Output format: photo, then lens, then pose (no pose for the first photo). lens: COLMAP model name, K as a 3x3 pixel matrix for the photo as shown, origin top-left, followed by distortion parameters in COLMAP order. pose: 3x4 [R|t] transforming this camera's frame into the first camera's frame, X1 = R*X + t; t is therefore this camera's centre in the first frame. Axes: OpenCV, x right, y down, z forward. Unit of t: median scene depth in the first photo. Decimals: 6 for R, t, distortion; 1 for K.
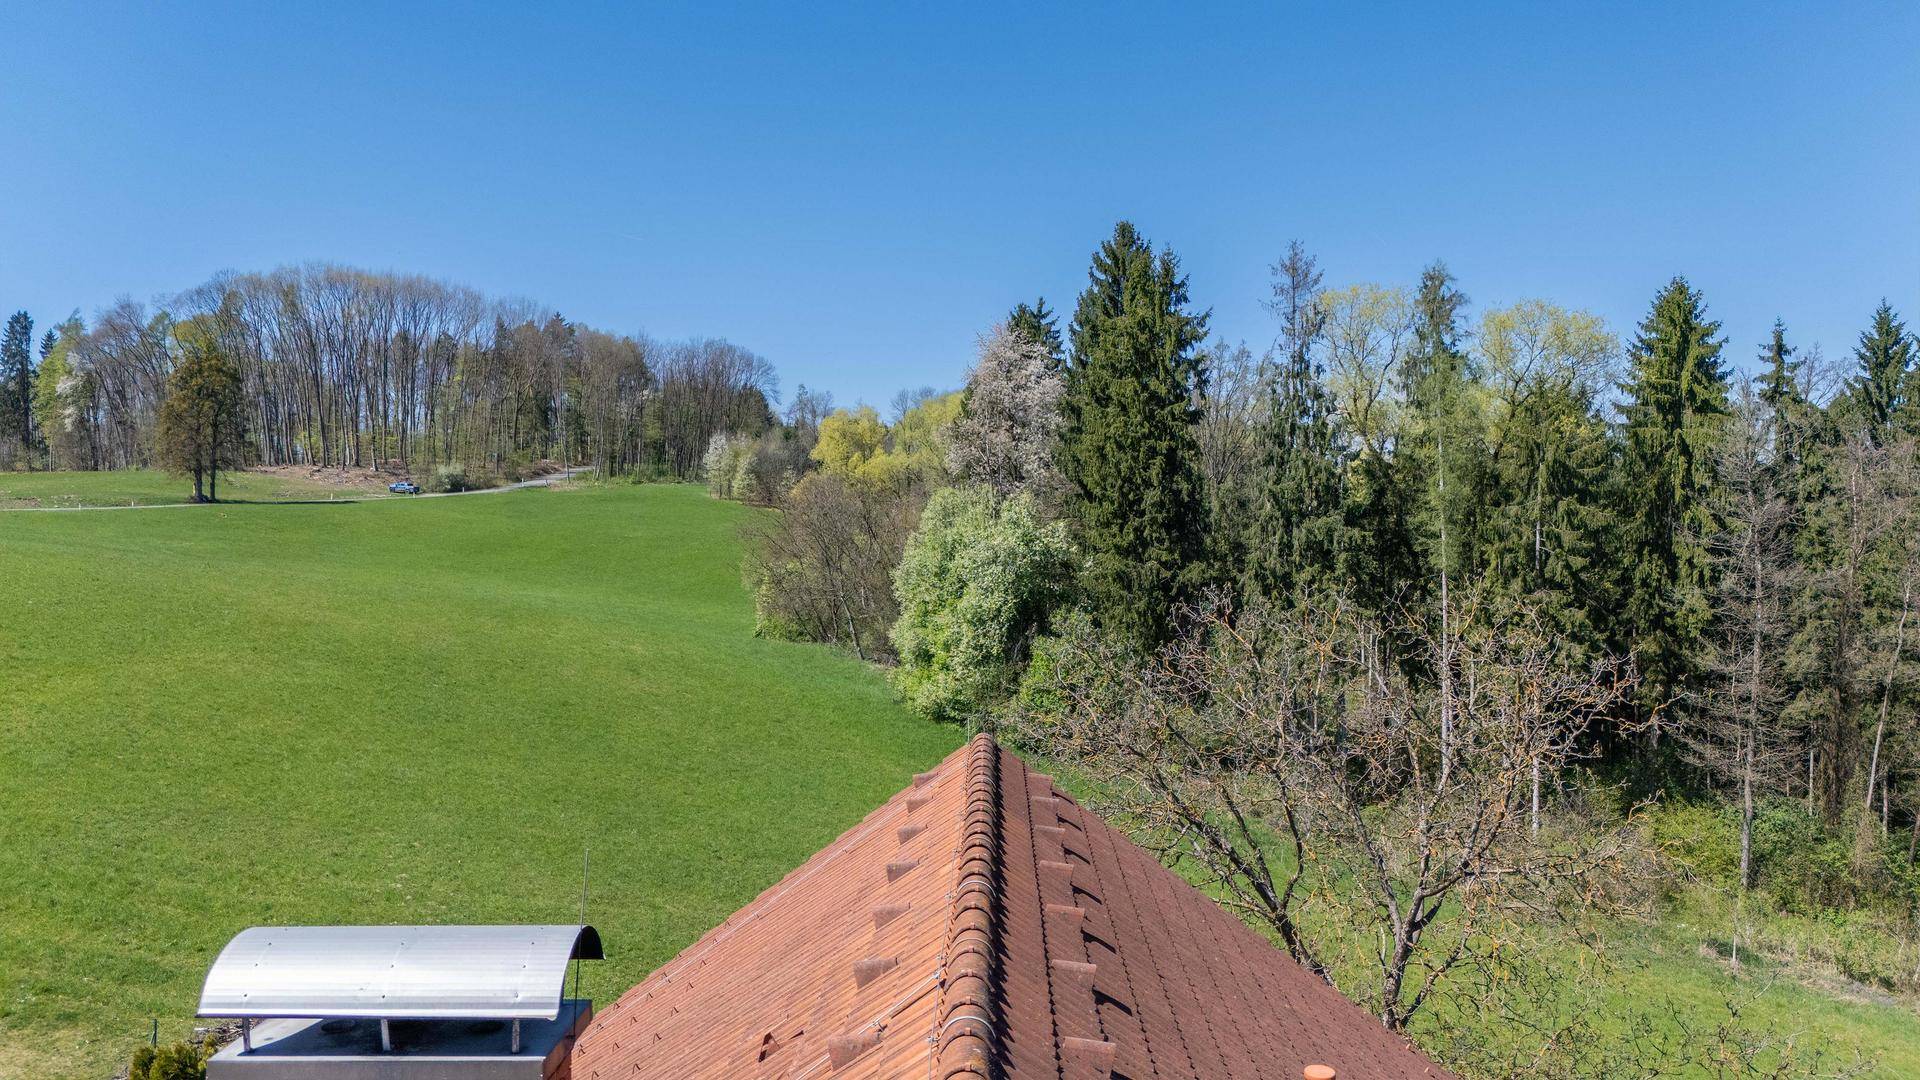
lens RADIAL K [[1418.7, 0, 960.0], [0, 1418.7, 540.0], [0, 0, 1]] dist [0.001177, -0.000819]
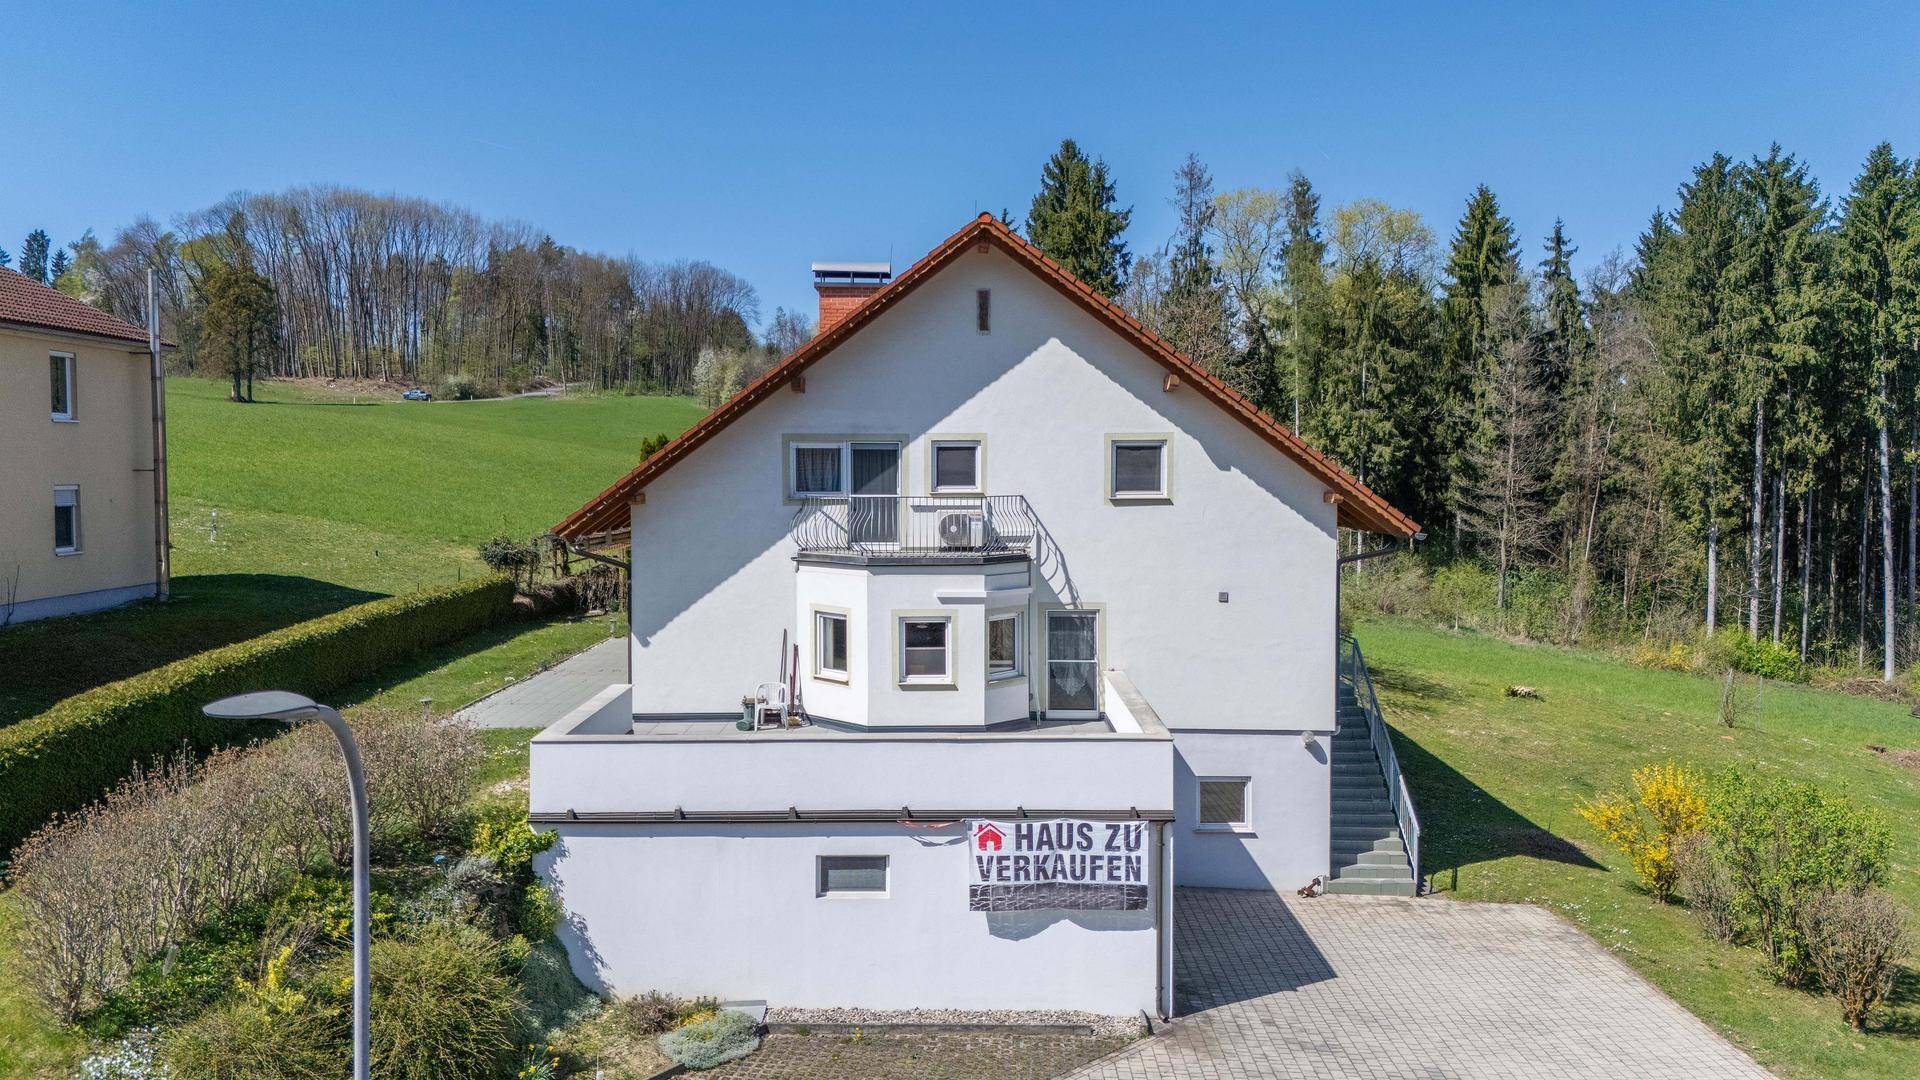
lens RADIAL K [[1372.5, 0, 960.0], [0, 1372.5, 540.0], [0, 0, 1]] dist [0.000248, 0.001596]
pose [[0.999724, 0.001528, 0.023438, -0.012352], [-0.002777, 0.998572, 0.053341, 0.075855], [-0.023323, -0.053392, 0.998301, -0.274753]]
